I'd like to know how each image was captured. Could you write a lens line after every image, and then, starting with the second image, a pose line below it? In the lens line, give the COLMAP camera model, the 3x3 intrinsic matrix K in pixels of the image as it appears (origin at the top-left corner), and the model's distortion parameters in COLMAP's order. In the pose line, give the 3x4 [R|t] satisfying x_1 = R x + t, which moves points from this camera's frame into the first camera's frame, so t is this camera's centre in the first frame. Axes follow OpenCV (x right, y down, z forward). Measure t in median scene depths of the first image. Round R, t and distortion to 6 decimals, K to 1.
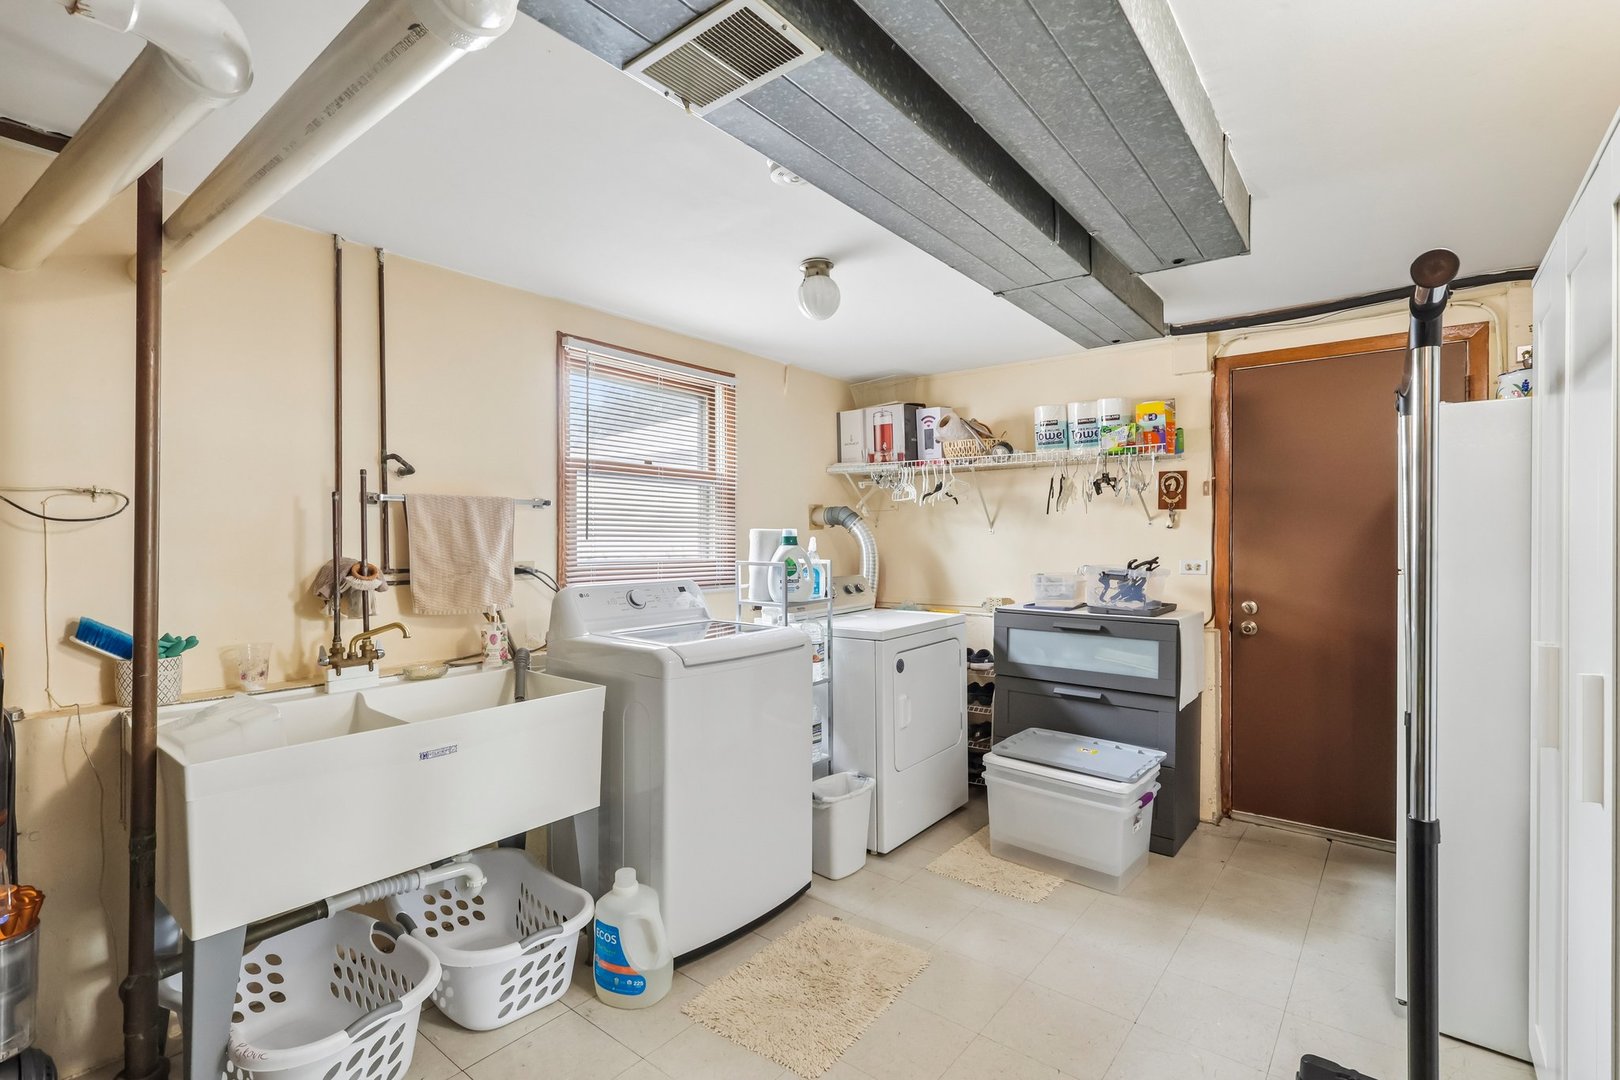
lens RADIAL K [[756.5, 0, 805.2], [0, 756.5, 534.6], [0, 0, 1]] dist [-0.001566, 0.000779]
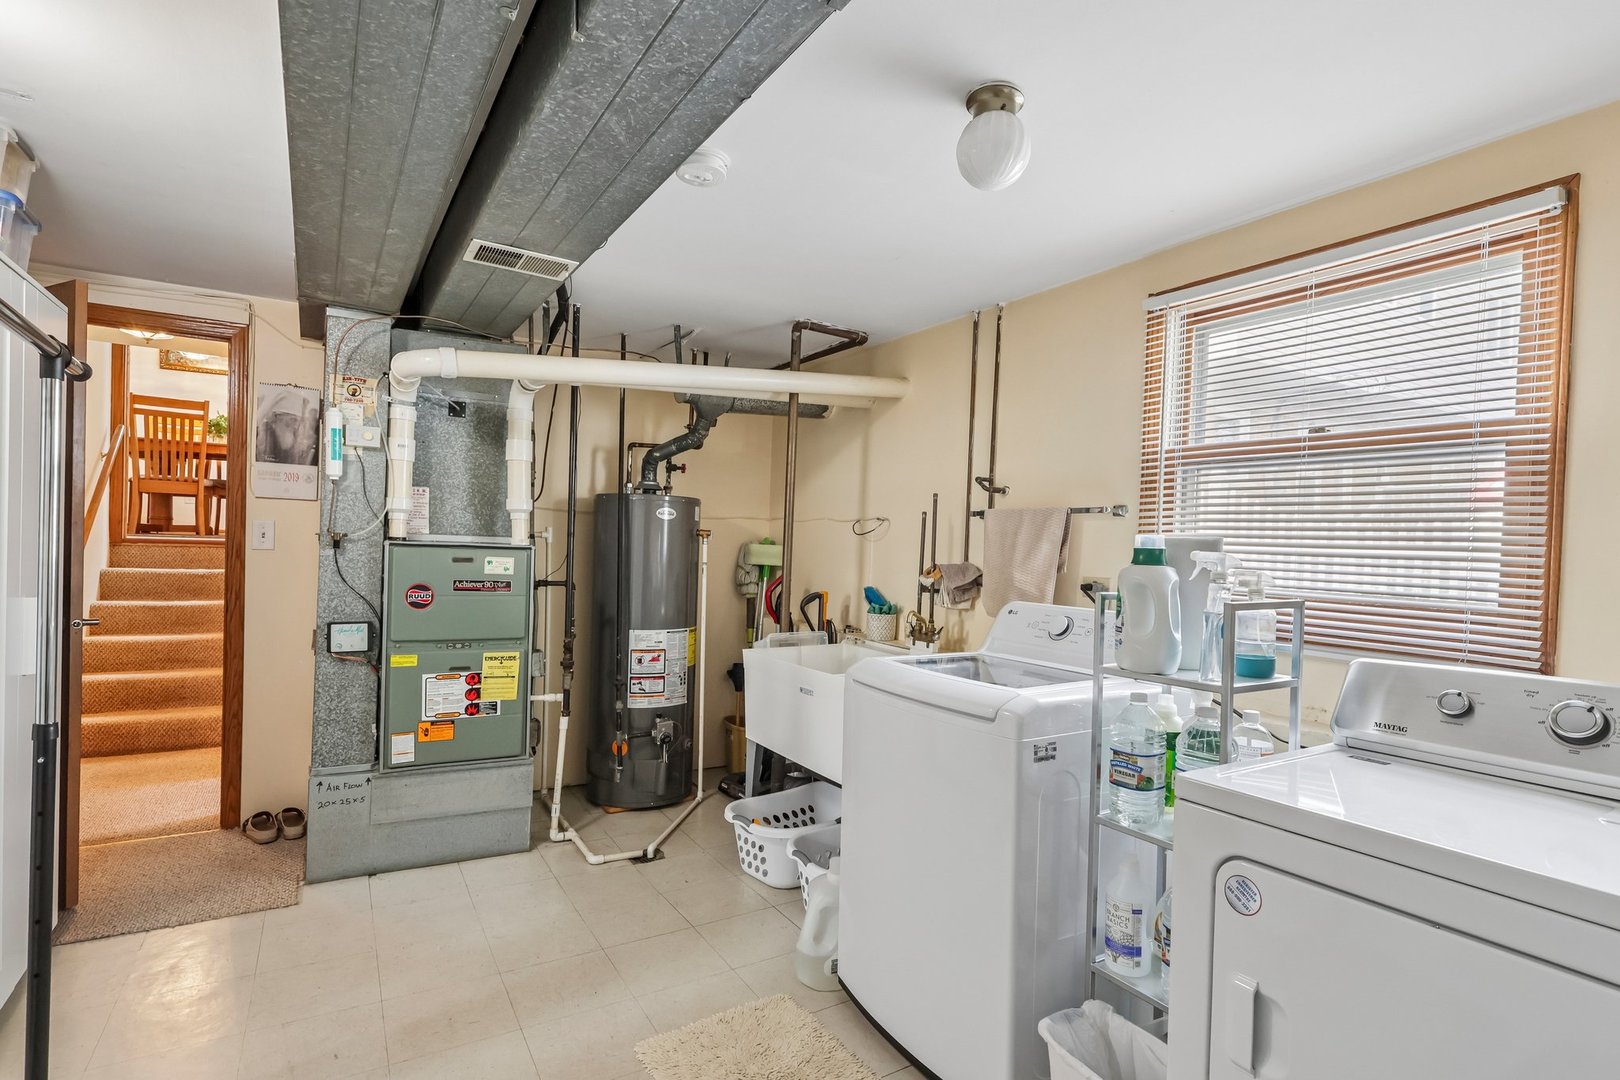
lens RADIAL K [[756.5, 0, 805.2], [0, 756.5, 534.6], [0, 0, 1]] dist [-0.001566, 0.000779]
pose [[-0.322156, -0.021798, -0.946436, 0.738637], [-0.027979, 0.999517, -0.013497, 0.009873], [0.946273, 0.022132, -0.322611, 1.228501]]
